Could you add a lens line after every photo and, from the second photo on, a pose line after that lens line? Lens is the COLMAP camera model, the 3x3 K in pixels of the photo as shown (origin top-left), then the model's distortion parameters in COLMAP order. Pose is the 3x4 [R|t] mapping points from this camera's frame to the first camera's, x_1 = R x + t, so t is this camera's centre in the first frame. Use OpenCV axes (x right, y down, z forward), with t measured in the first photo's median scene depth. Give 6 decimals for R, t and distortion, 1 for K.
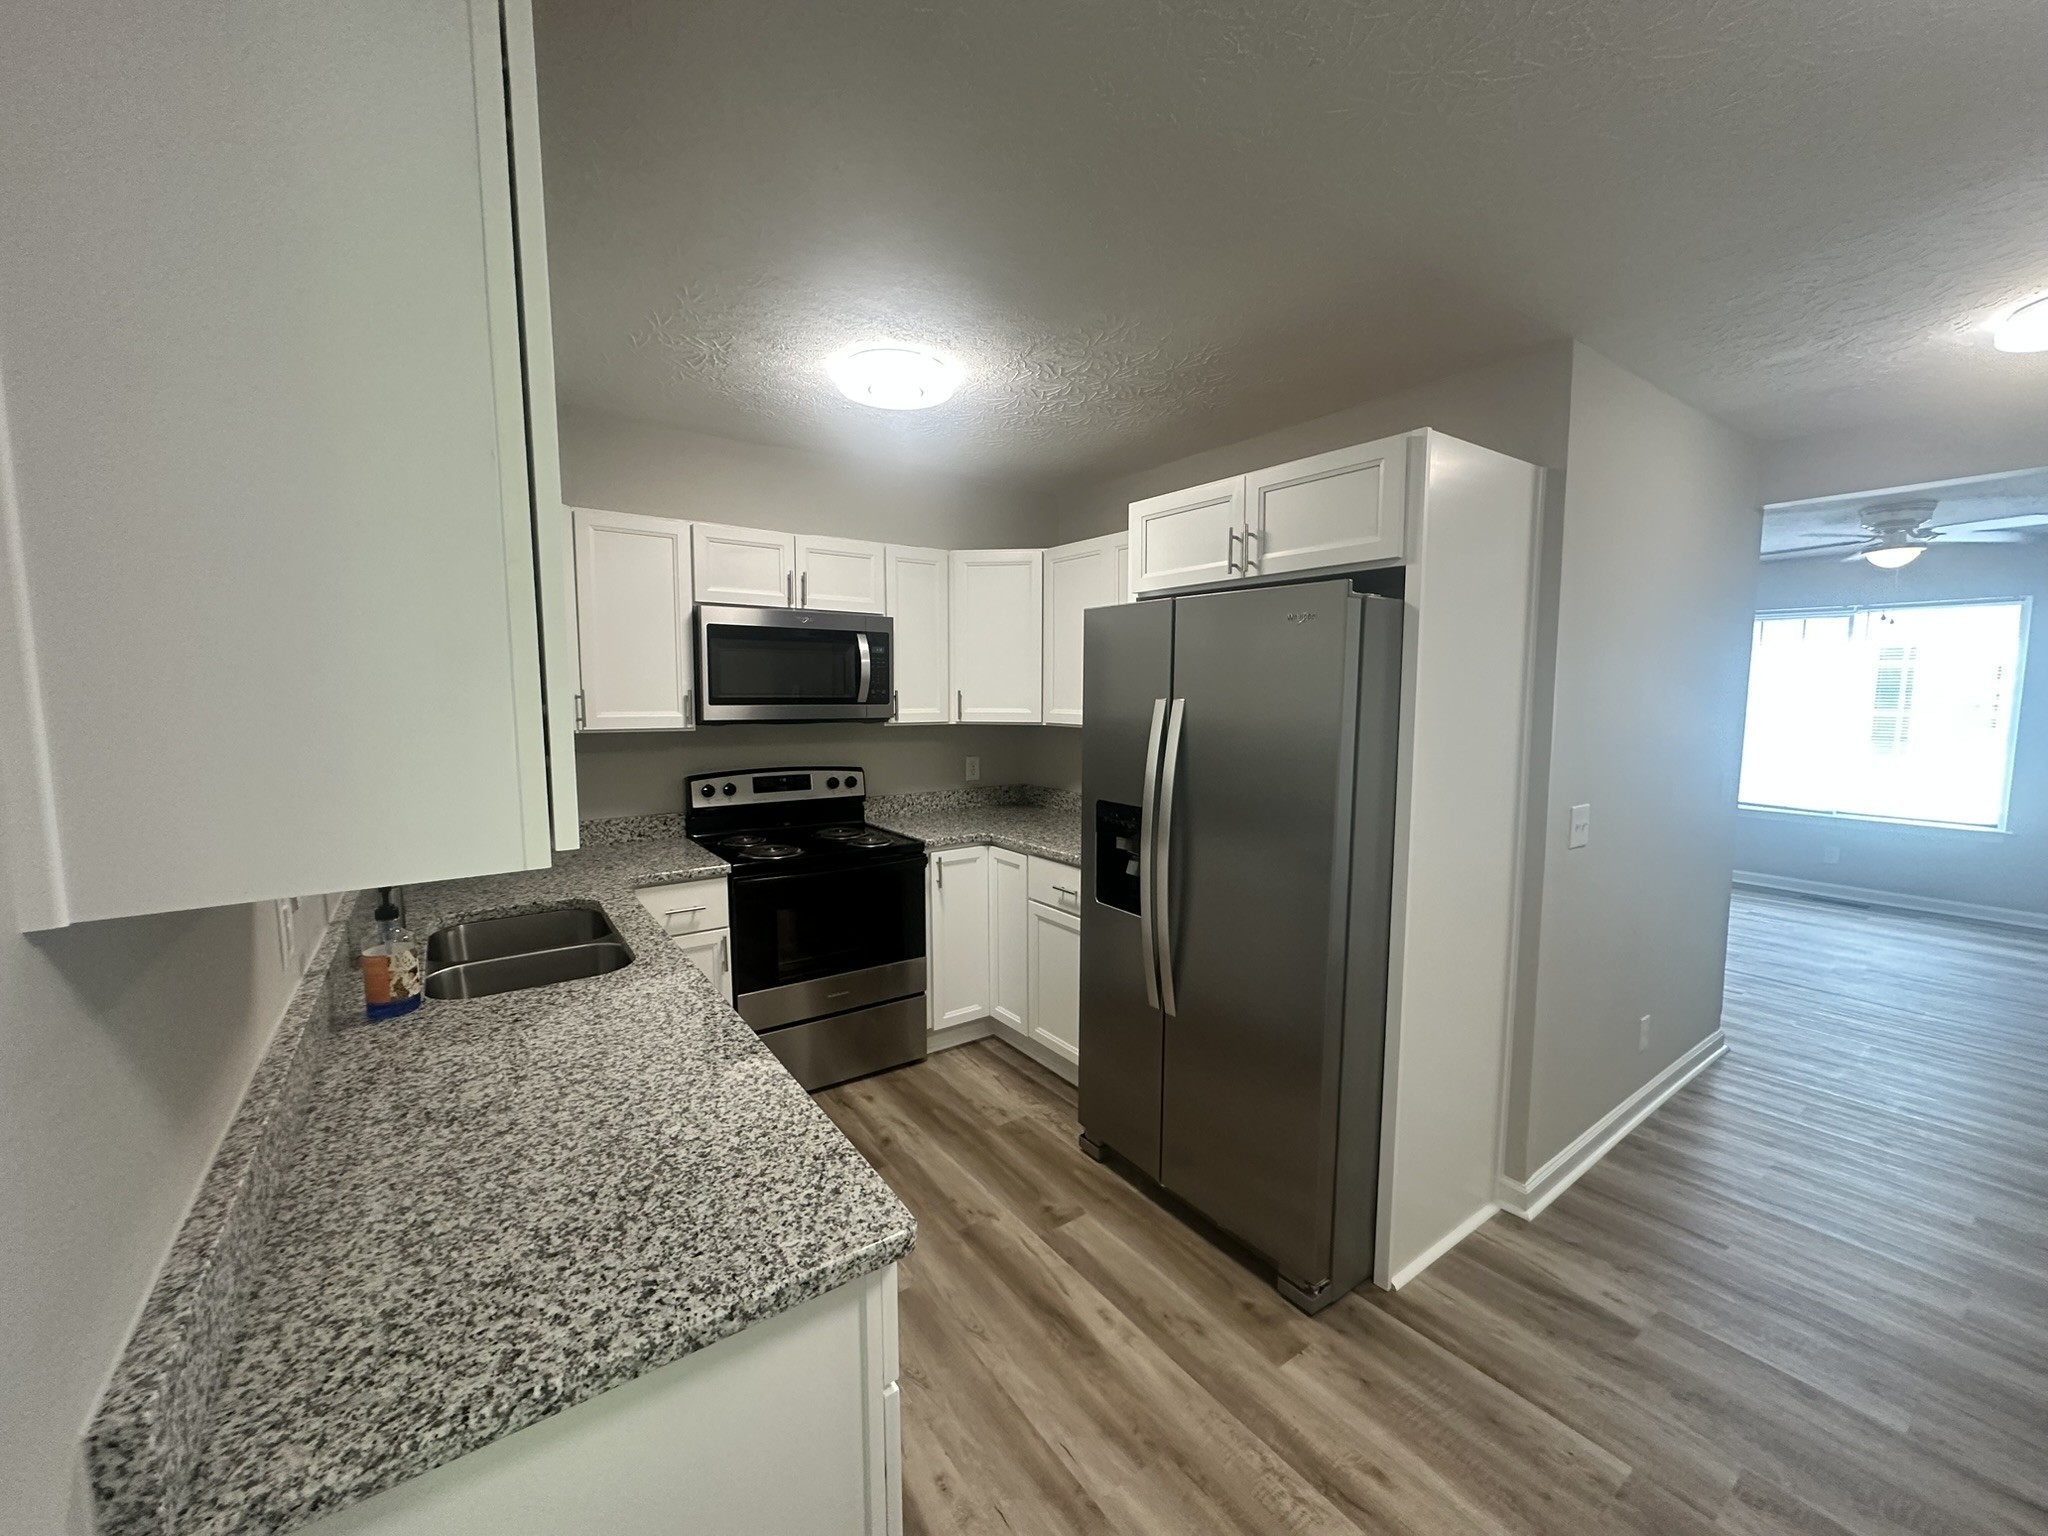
lens RADIAL K [[817.1, 0, 1032.5], [0, 817.1, 765.7], [0, 0, 1]] dist [-0.001351, 0.000150]
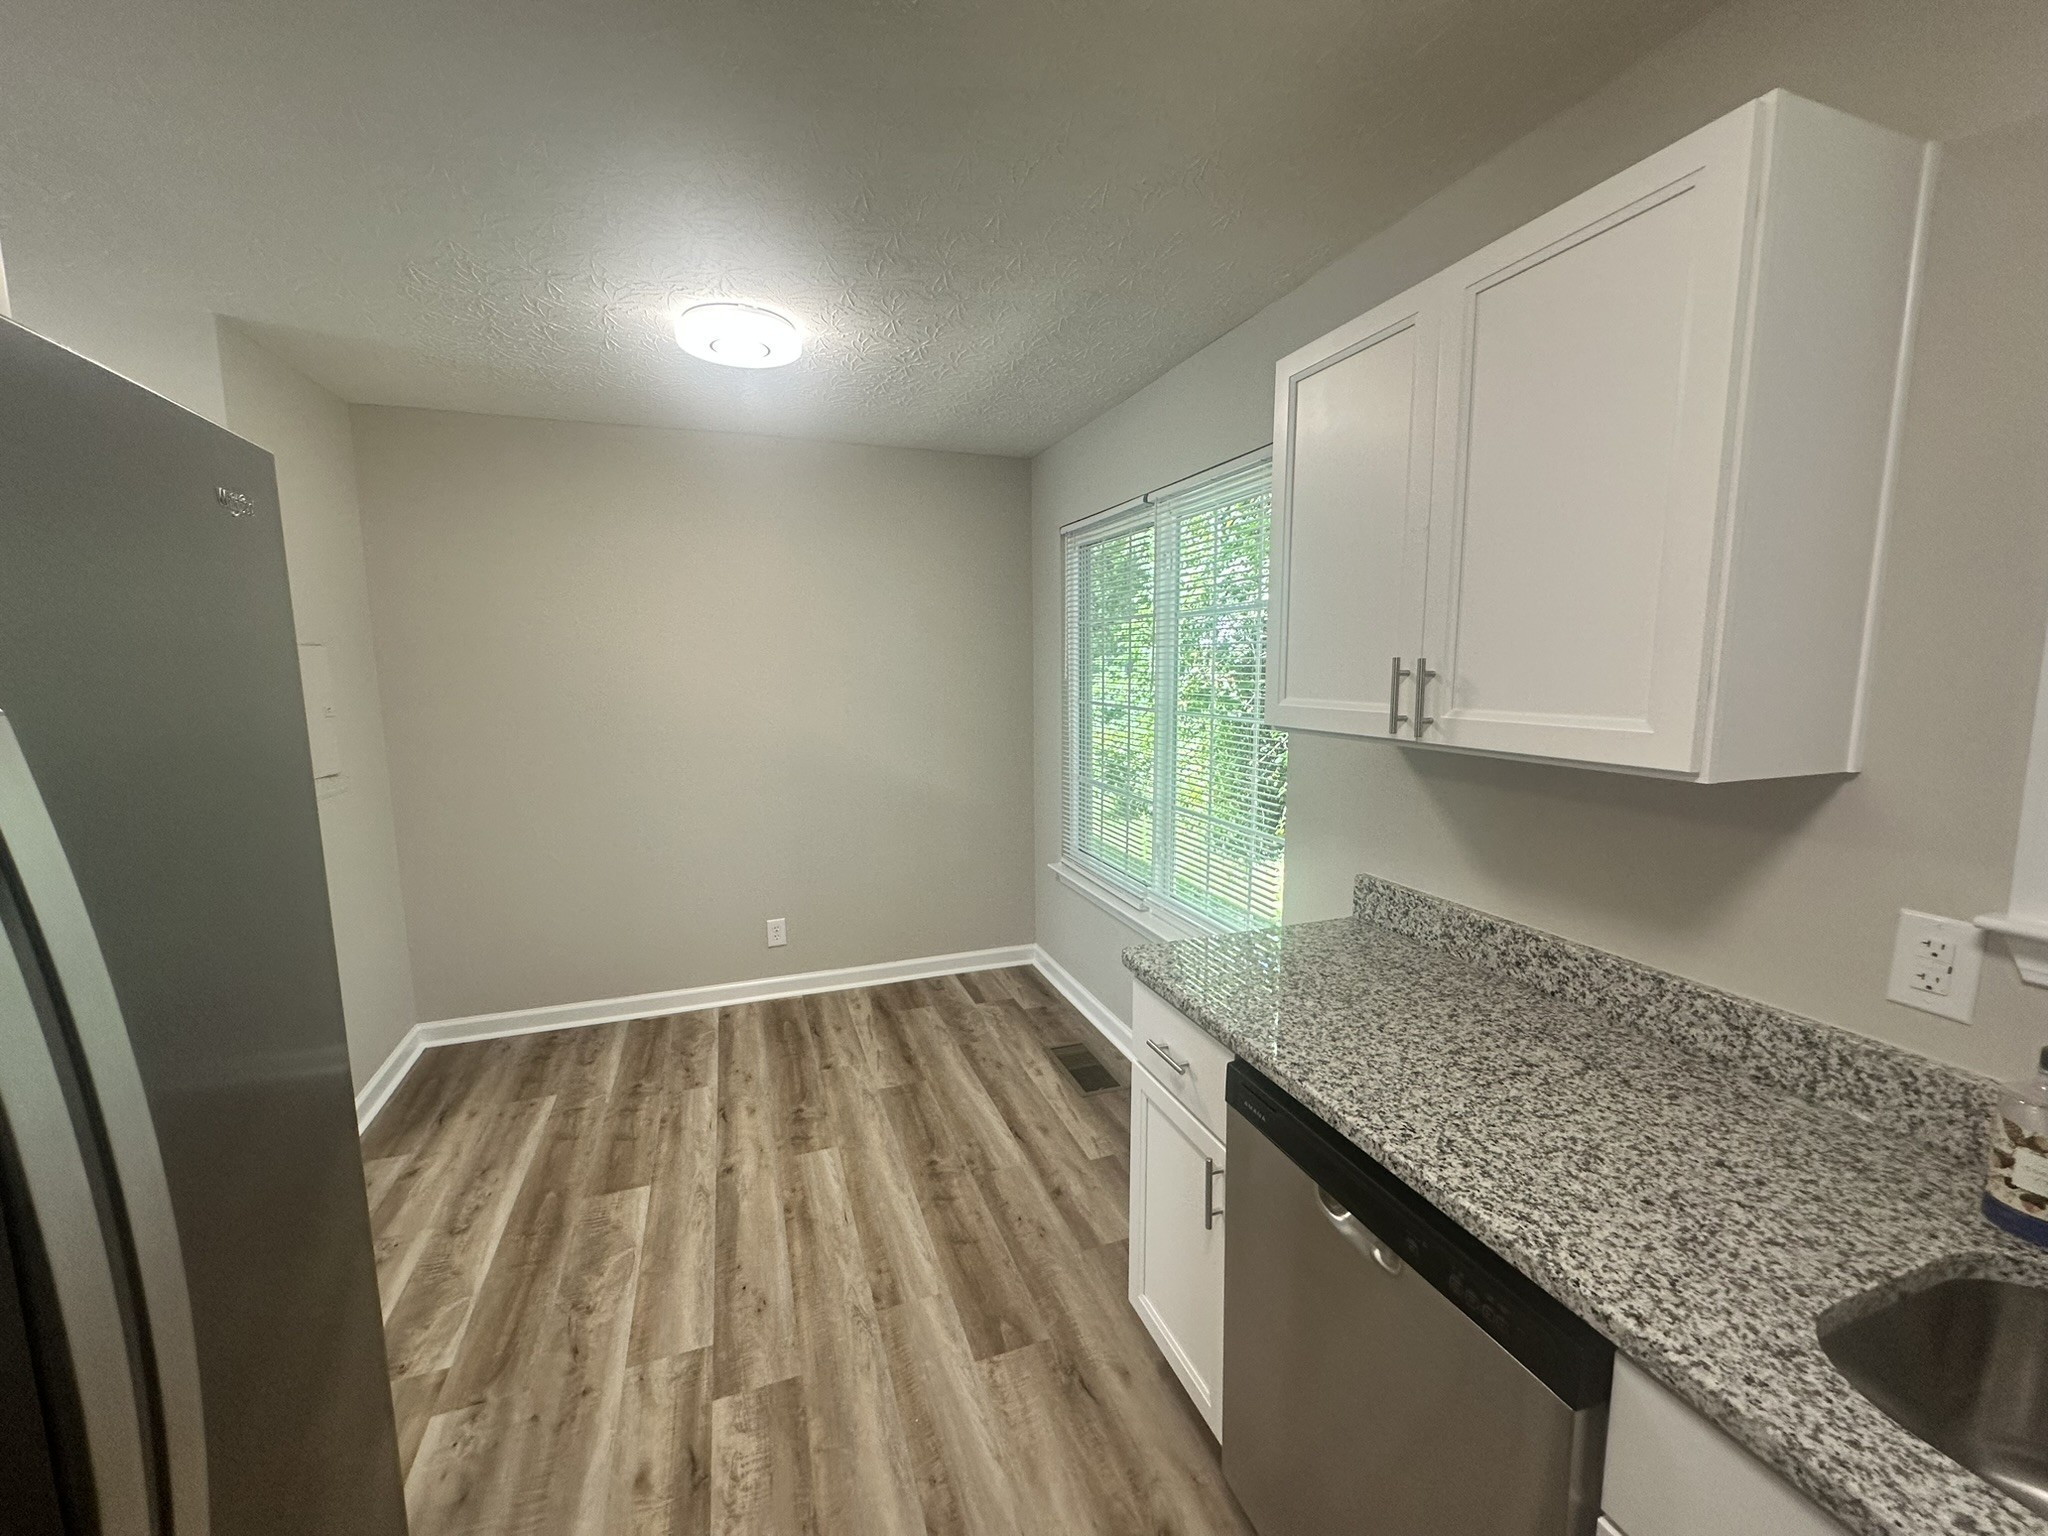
lens RADIAL K [[817.1, 0, 1032.4], [0, 817.1, 770.3], [0, 0, 1]] dist [-0.001351, 0.000150]
pose [[-0.963386, -0.031170, 0.266301, -0.259468], [0.029752, 0.974658, 0.221713, -0.149491], [-0.266464, 0.221518, -0.938044, 1.640735]]
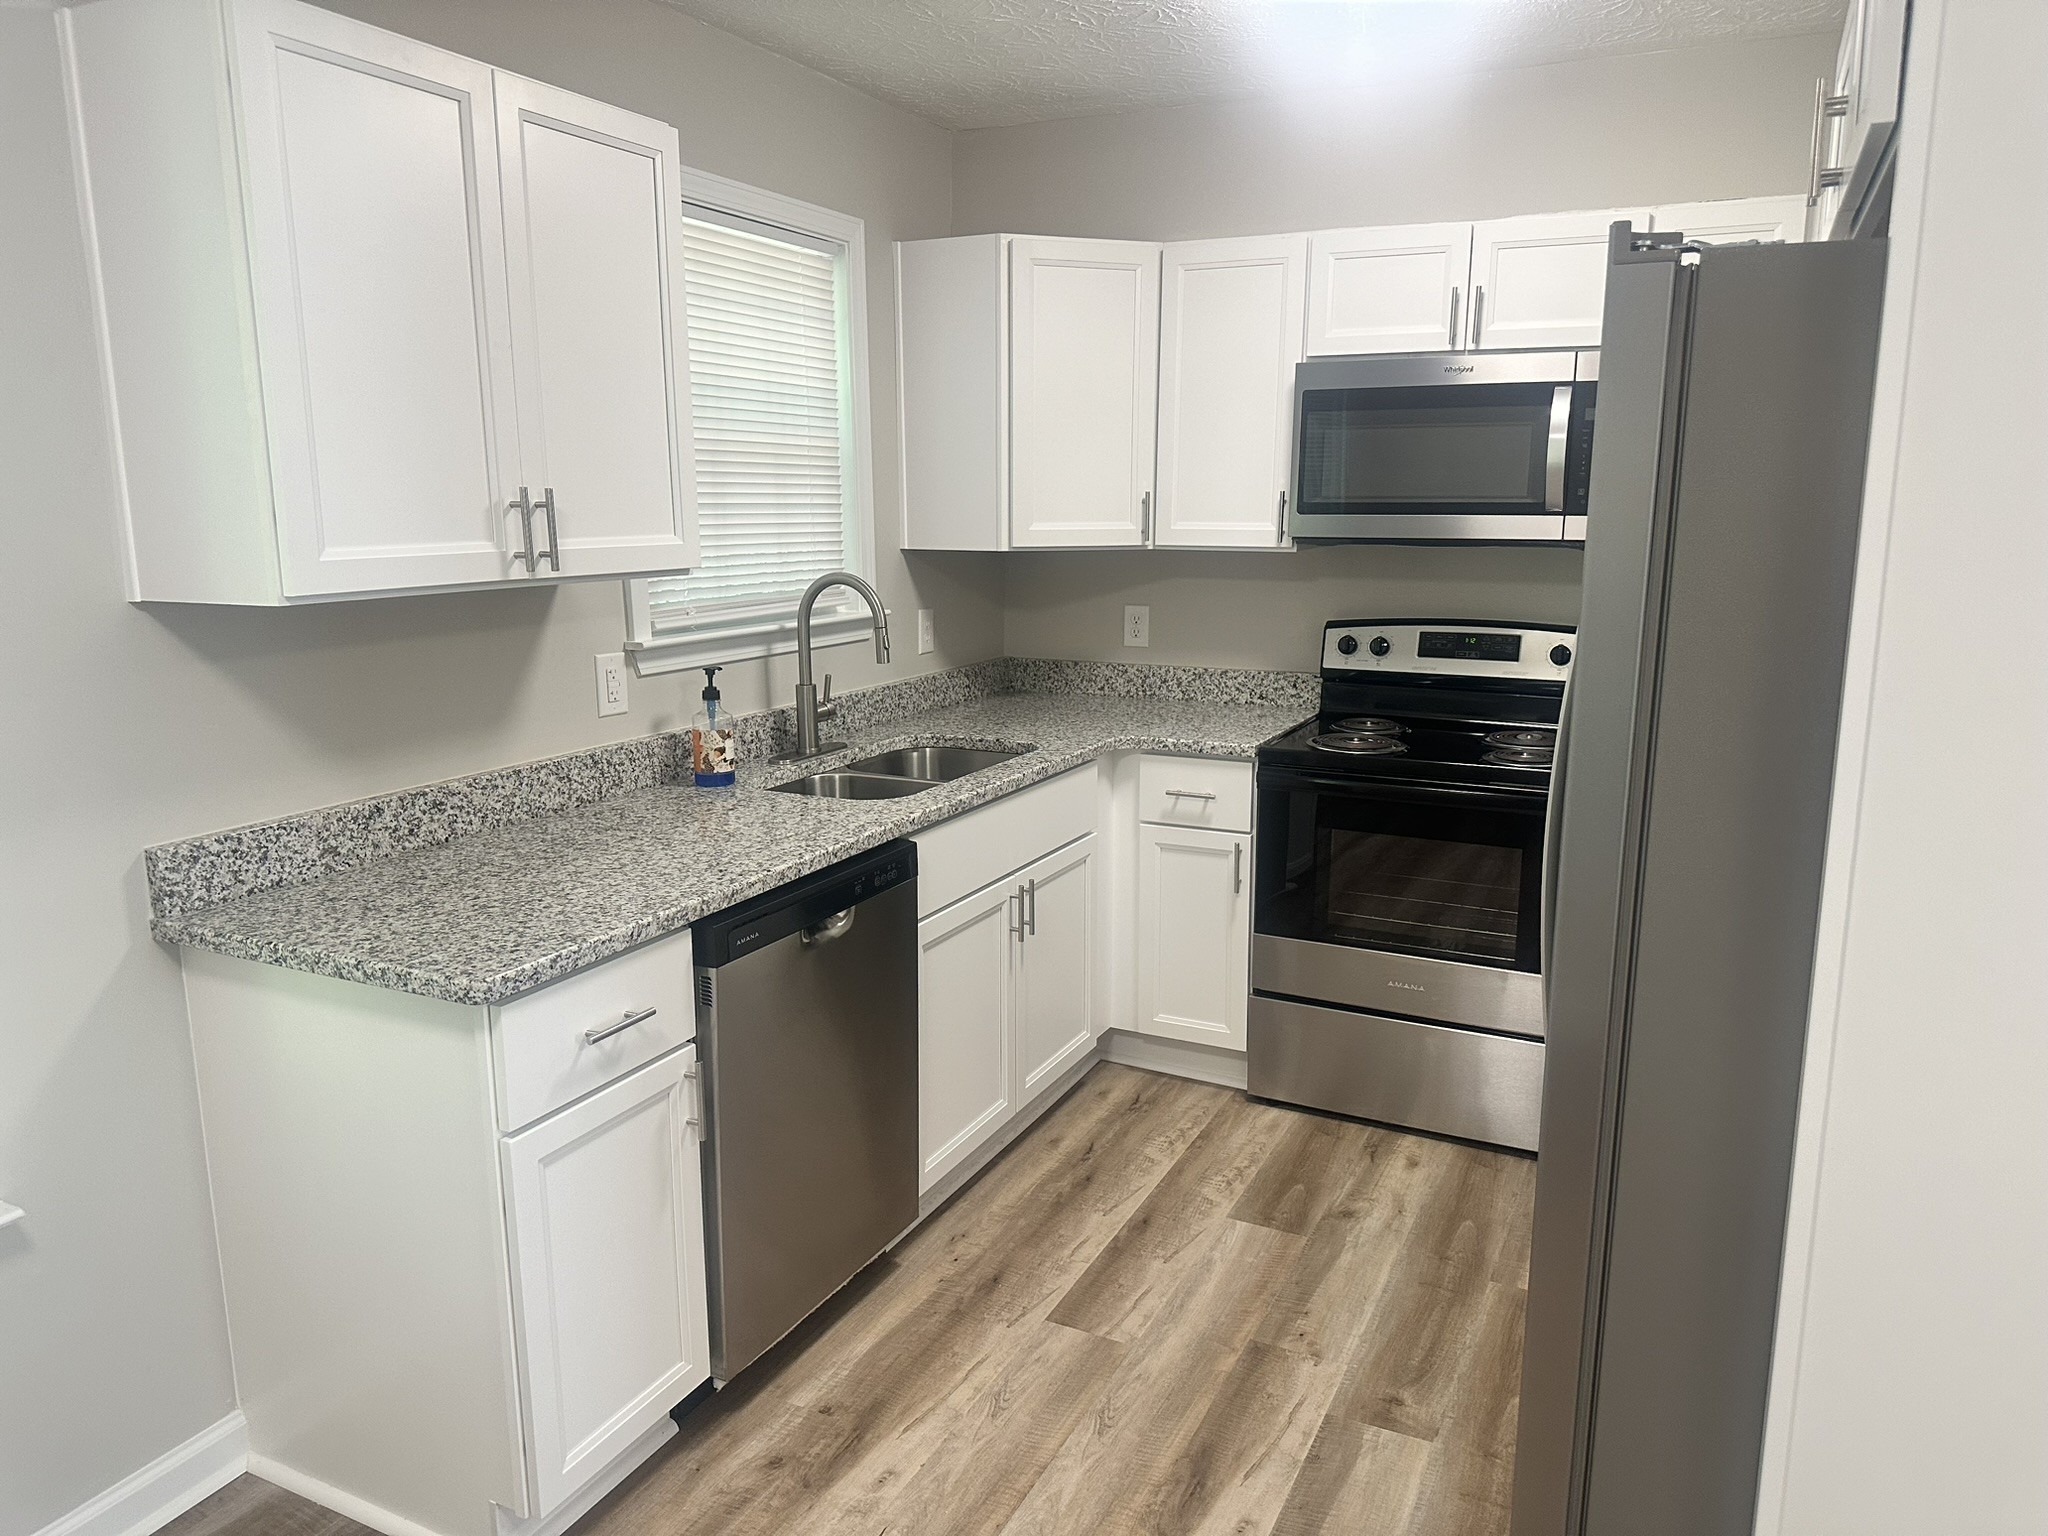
lens RADIAL K [[1444.4, 0, 1015.8], [0, 1444.4, 776.3], [0, 0, 1]] dist [0.019057, -0.021416]
pose [[0.467472, 0.169252, -0.867654, 1.102579], [-0.083281, 0.985567, 0.147383, -0.031240], [0.880076, 0.003362, 0.474821, 0.434623]]
